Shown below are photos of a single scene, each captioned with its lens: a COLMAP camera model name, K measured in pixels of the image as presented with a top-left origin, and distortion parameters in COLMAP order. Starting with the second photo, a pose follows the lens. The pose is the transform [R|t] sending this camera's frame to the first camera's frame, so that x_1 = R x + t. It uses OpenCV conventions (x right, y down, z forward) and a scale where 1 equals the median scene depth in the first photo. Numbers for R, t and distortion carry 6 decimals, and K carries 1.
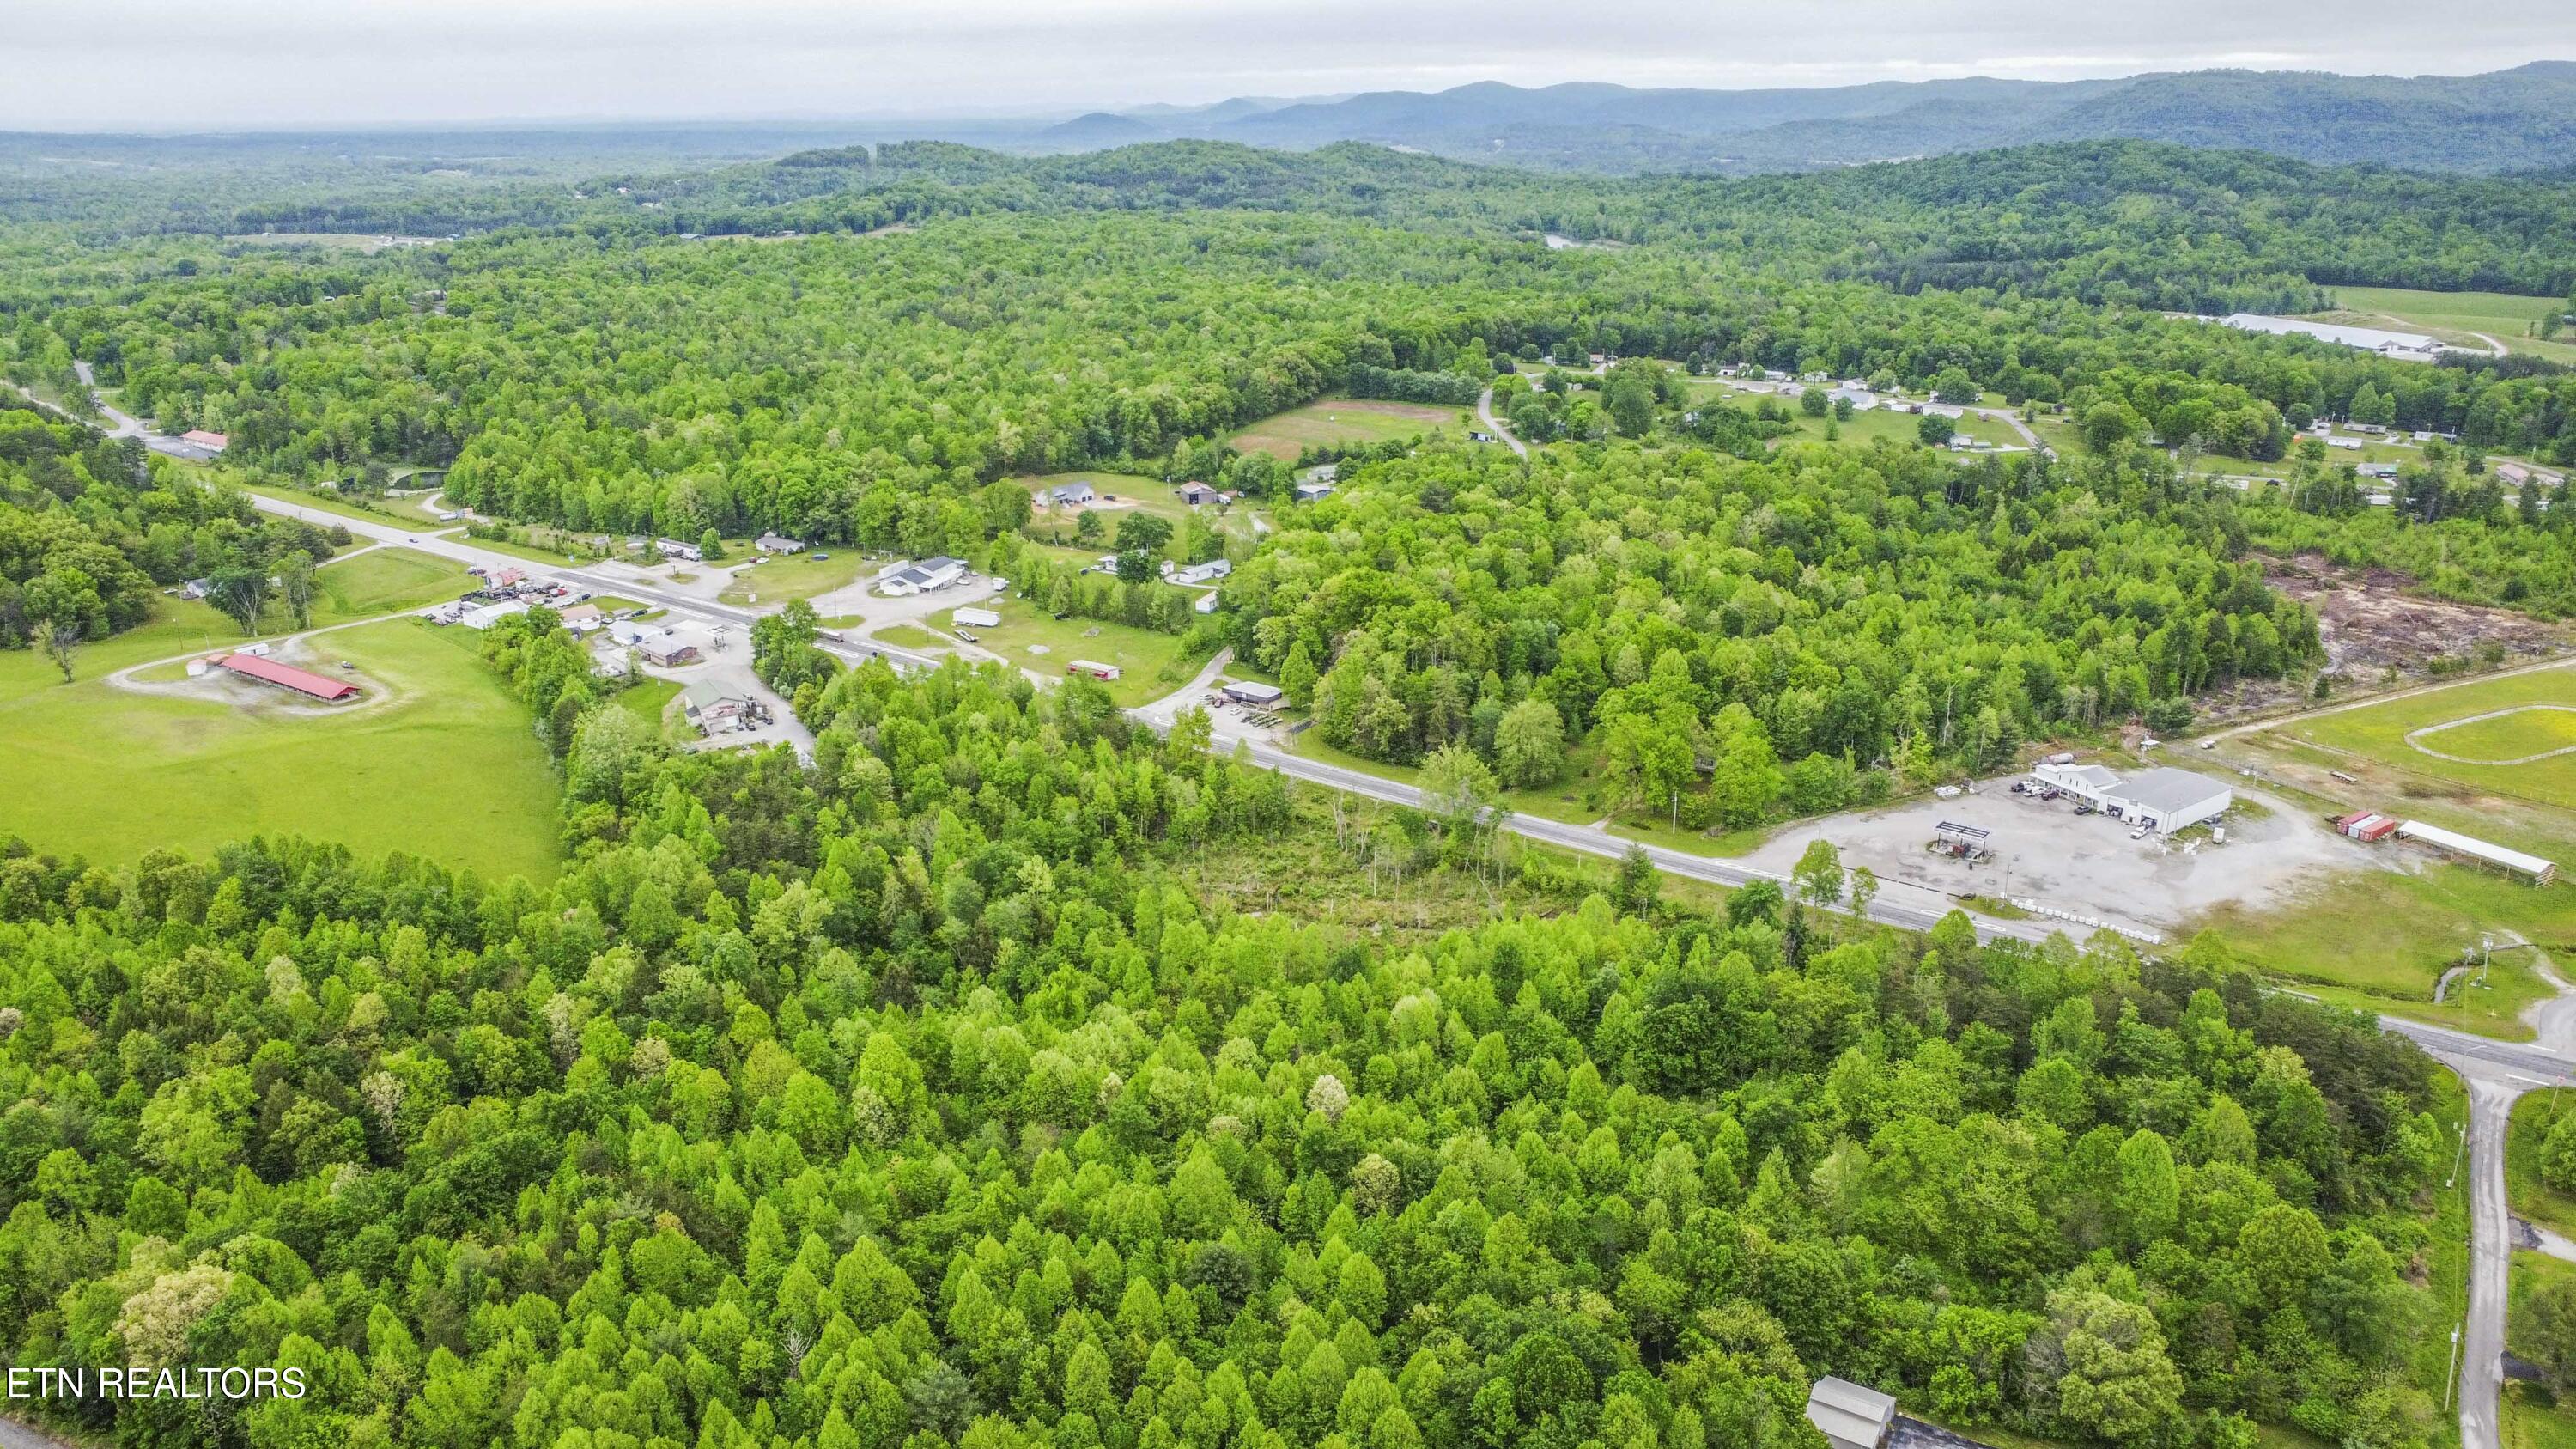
lens RADIAL K [[1919.4, 0, 1288.0], [0, 1919.4, 724.5], [0, 0, 1]] dist [-0.127027, 0.200176]
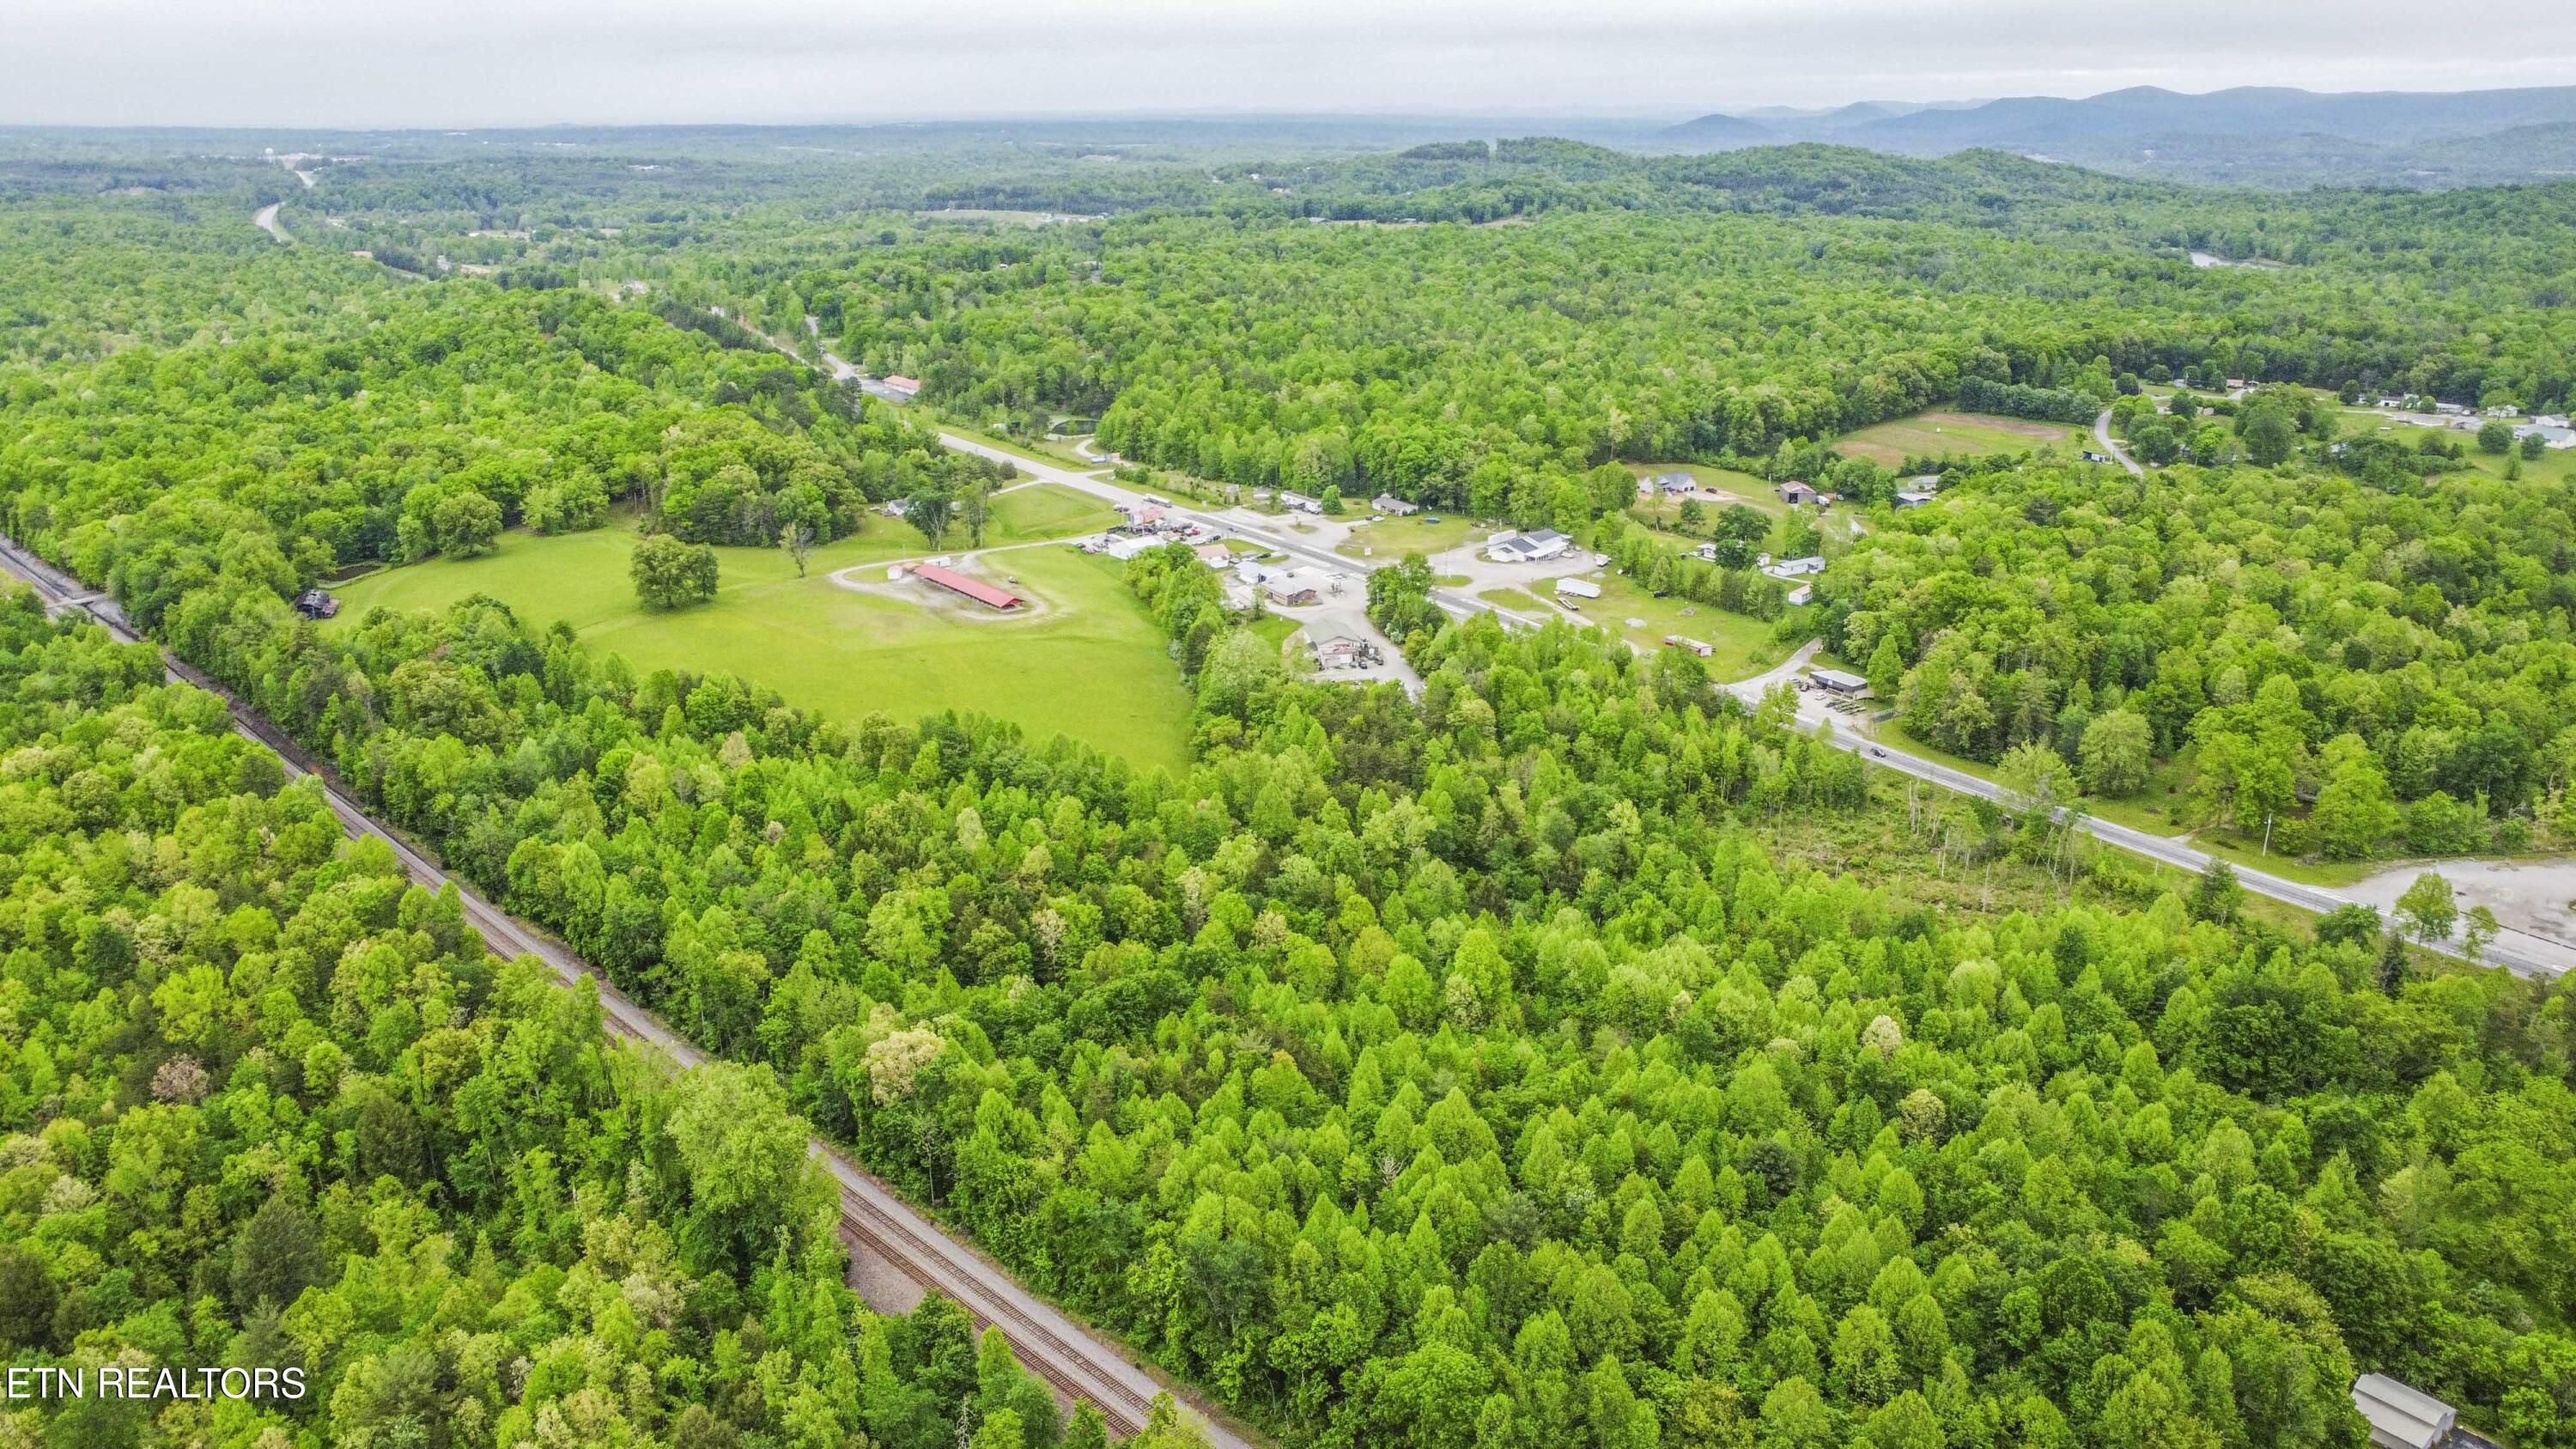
lens RADIAL K [[1937.8, 0, 1288.0], [0, 1937.8, 724.5], [0, 0, 1]] dist [-0.246954, 0.470079]
pose [[0.953271, 0.099858, -0.285137, -0.006923], [-0.099783, 0.994899, 0.014827, 0.022305], [0.285163, 0.014318, 0.958372, -0.059583]]
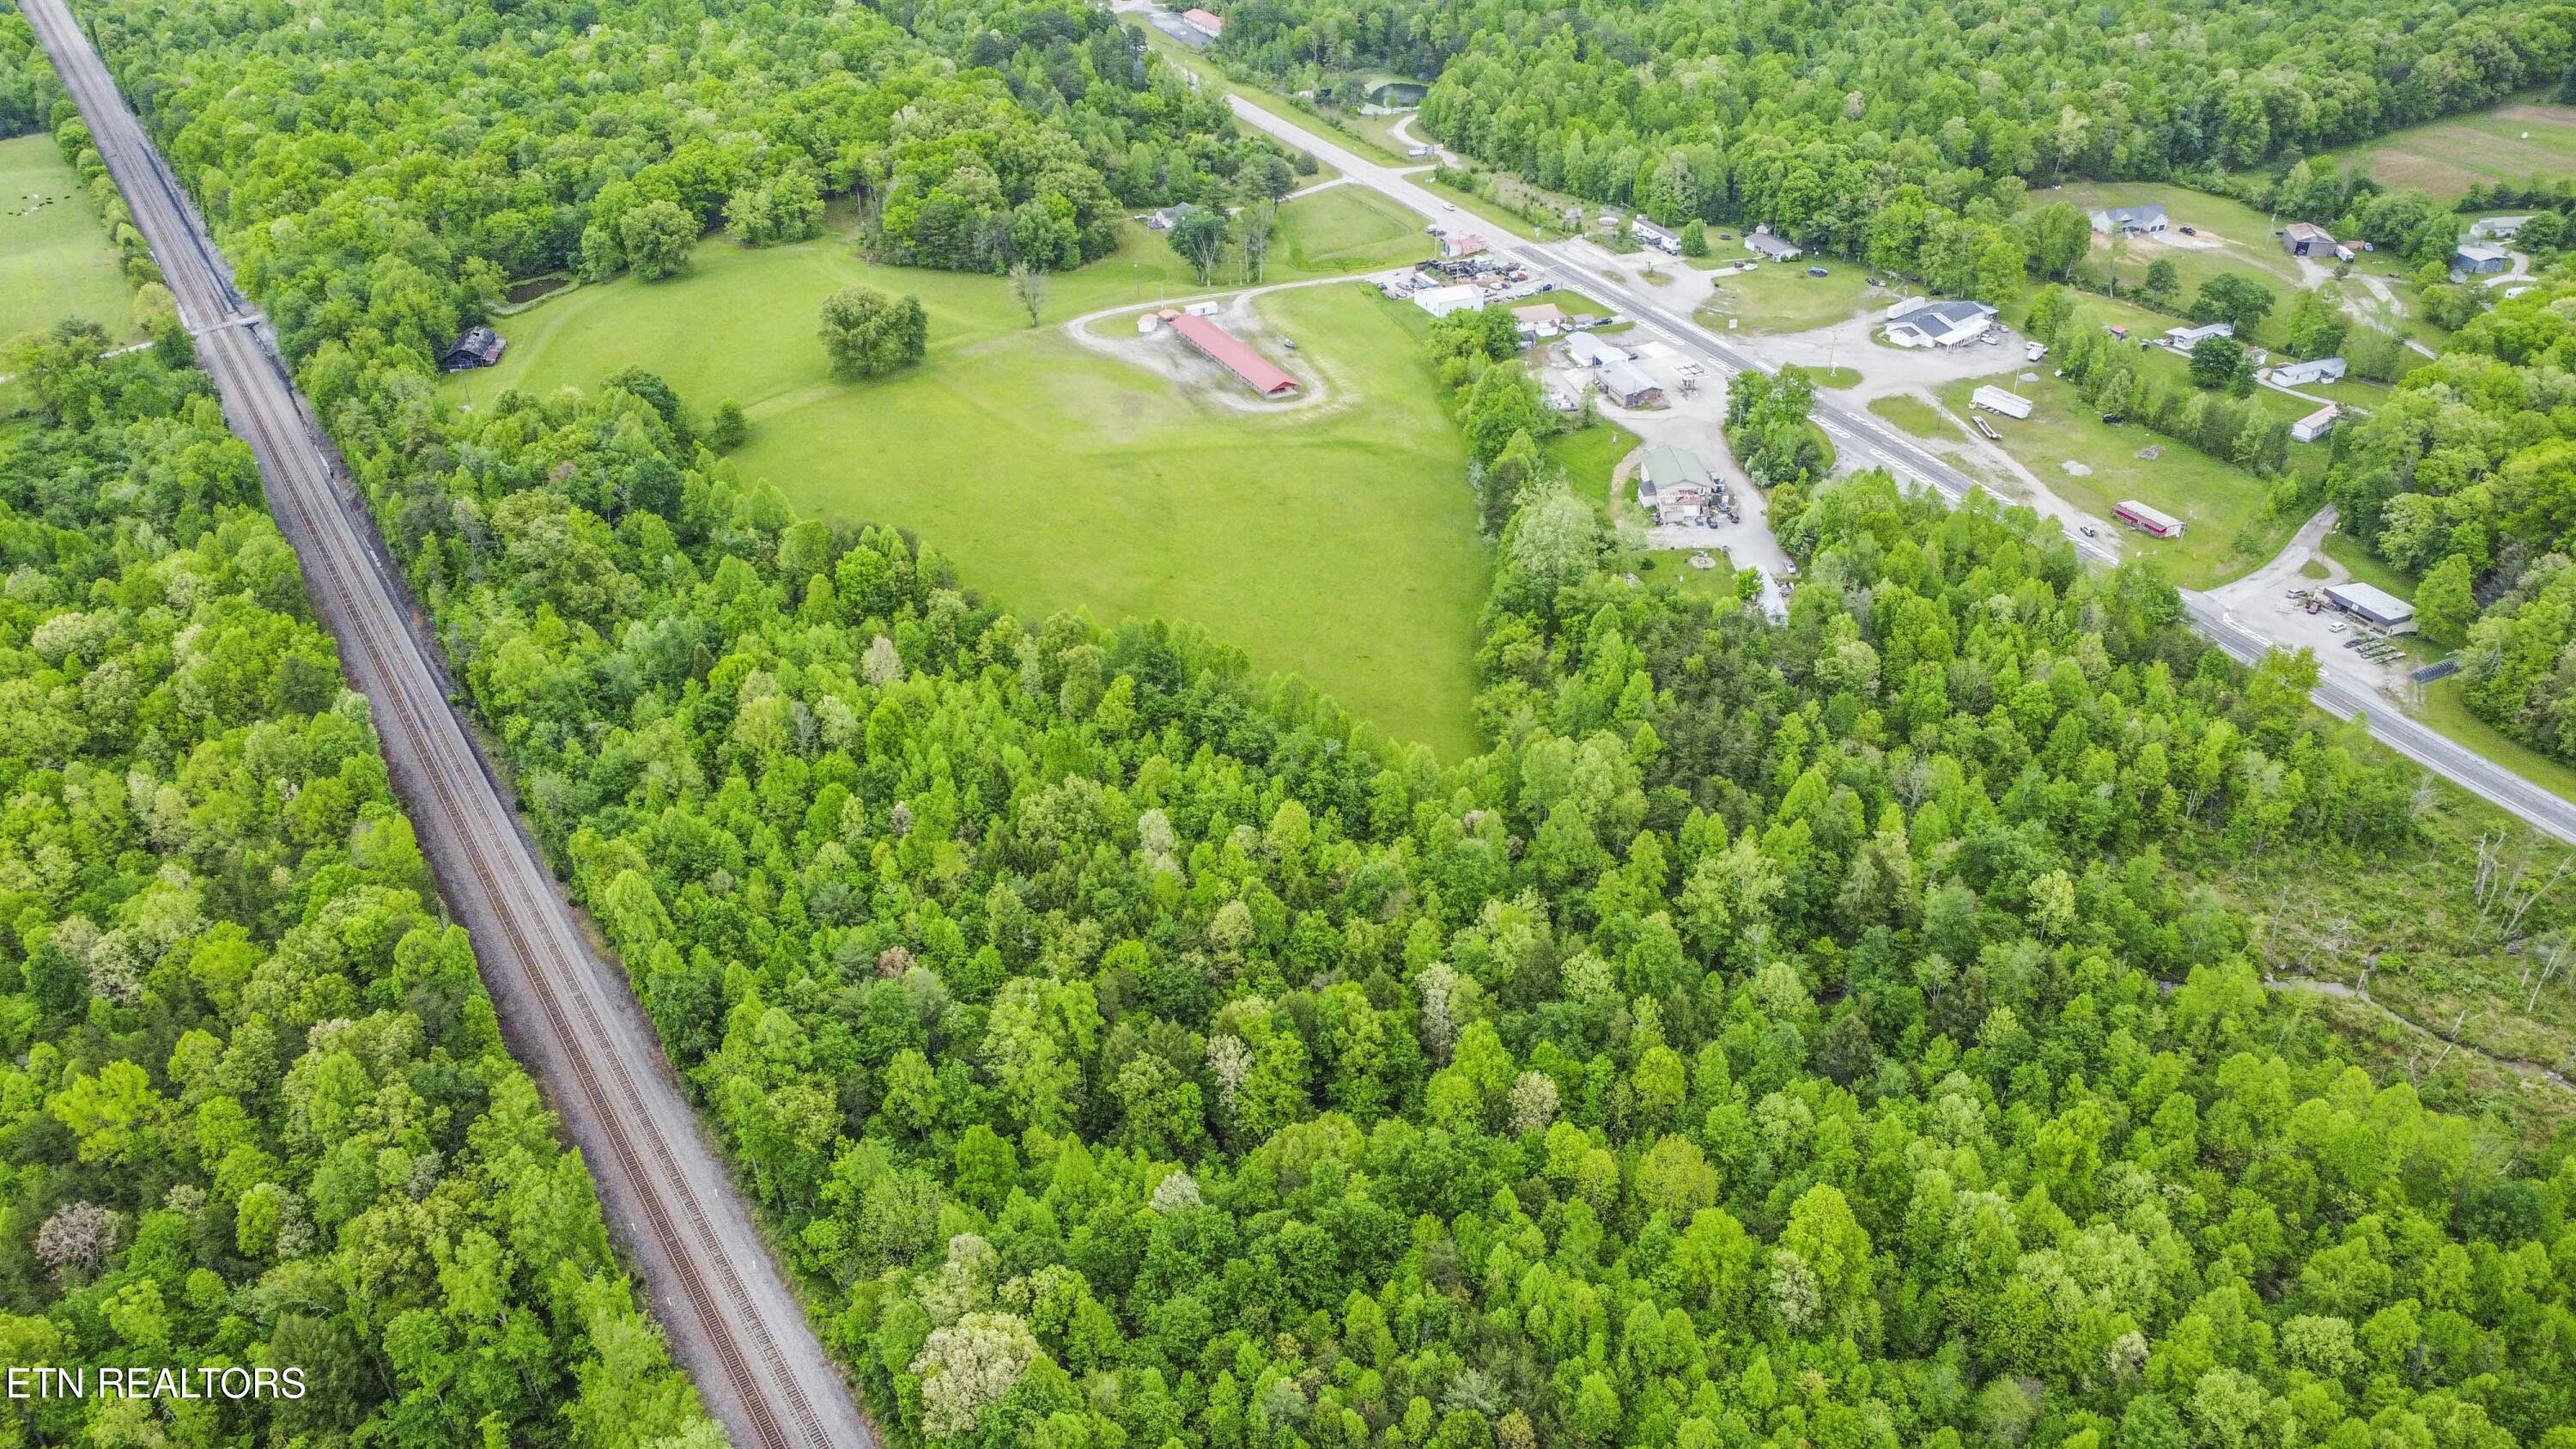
lens RADIAL K [[1936.4, 0, 1288.0], [0, 1936.4, 724.5], [0, 0, 1]] dist [-0.146797, 0.213246]
pose [[0.881672, 0.237751, -0.407588, -0.080501], [-0.141636, 0.957300, 0.252024, -0.099255], [0.450103, -0.164473, 0.877699, 0.158528]]
